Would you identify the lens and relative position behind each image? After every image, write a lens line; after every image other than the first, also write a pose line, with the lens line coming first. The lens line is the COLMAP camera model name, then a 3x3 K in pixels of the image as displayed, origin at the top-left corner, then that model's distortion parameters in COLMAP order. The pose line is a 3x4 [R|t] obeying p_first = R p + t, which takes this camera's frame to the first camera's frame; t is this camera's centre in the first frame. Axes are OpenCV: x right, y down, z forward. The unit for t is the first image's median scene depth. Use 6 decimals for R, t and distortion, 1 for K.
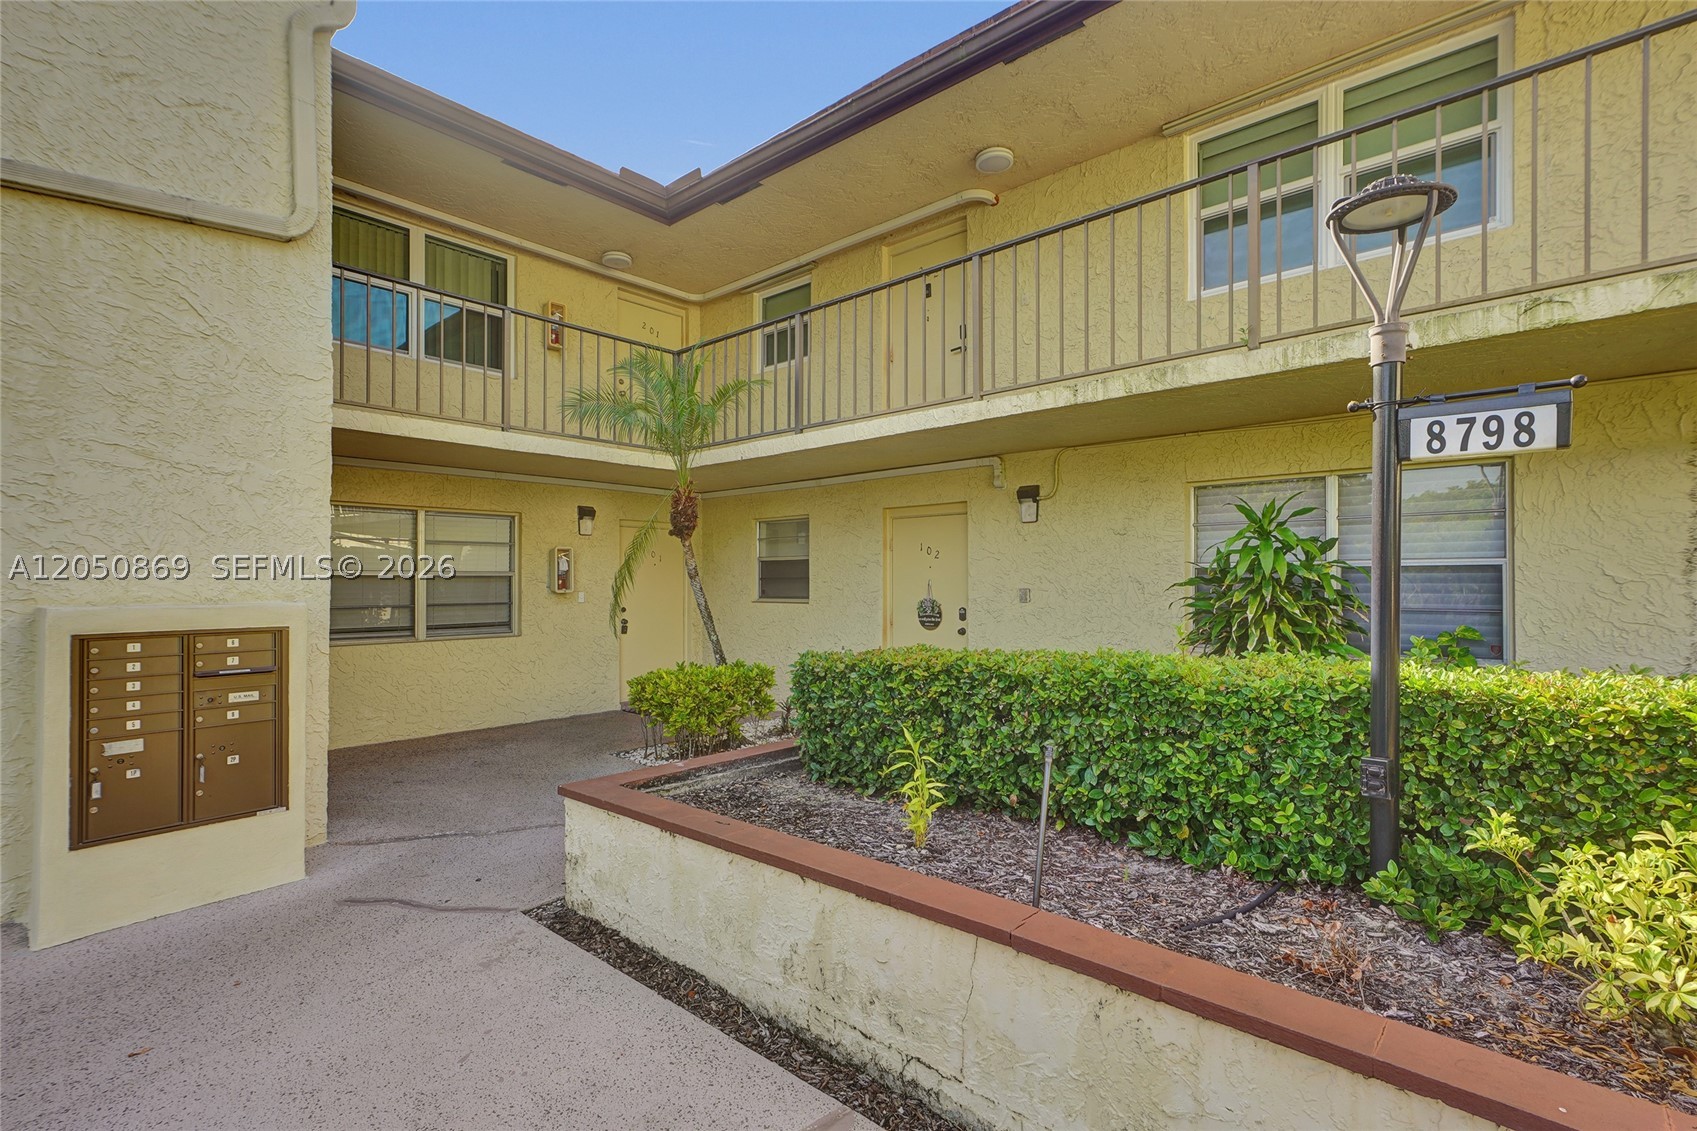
lens RADIAL K [[774.7, 0, 844.4], [0, 774.7, 574.9], [0, 0, 1]] dist [0.012197, 0.003501]
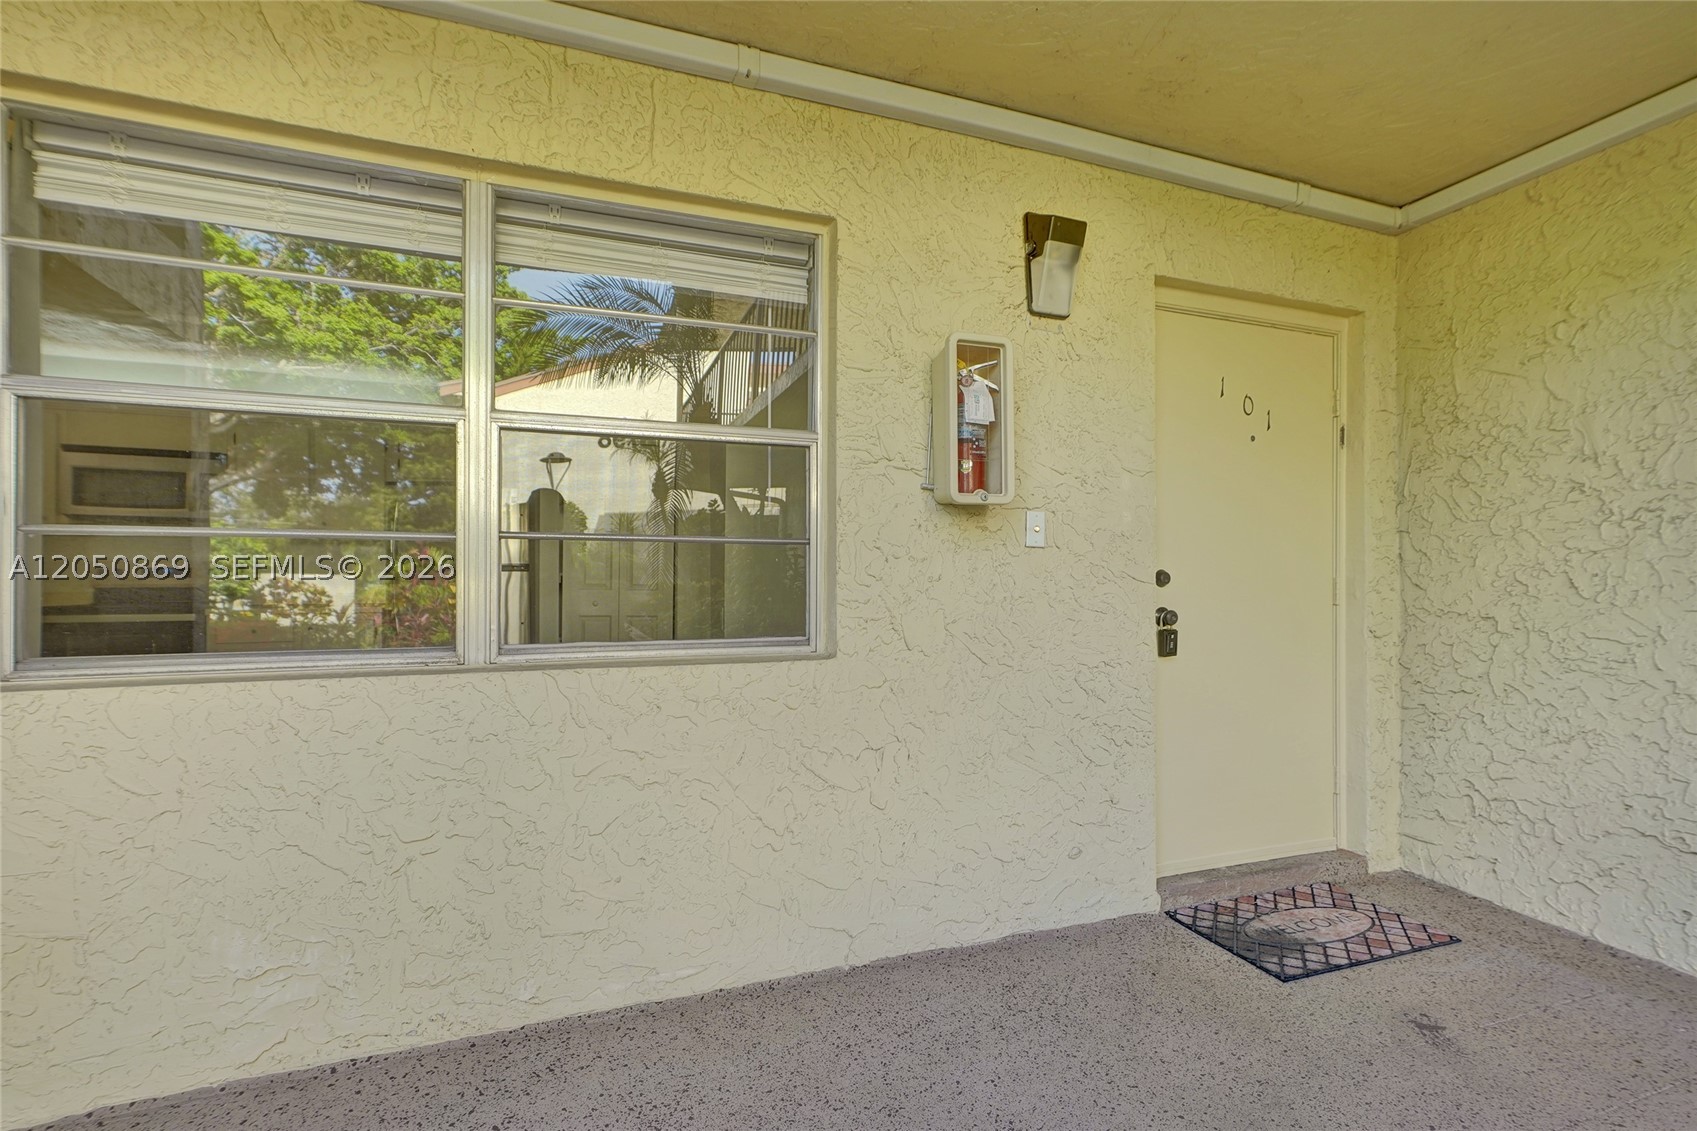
lens RADIAL K [[774.7, 0, 851.0], [0, 774.7, 569.0], [0, 0, 1]] dist [0.012197, 0.003501]
pose [[0.876176, -0.000725, -0.481990, -0.267649], [-0.000091, 0.999999, -0.001670, 0.045872], [0.481991, 0.001507, 0.876175, 0.734408]]
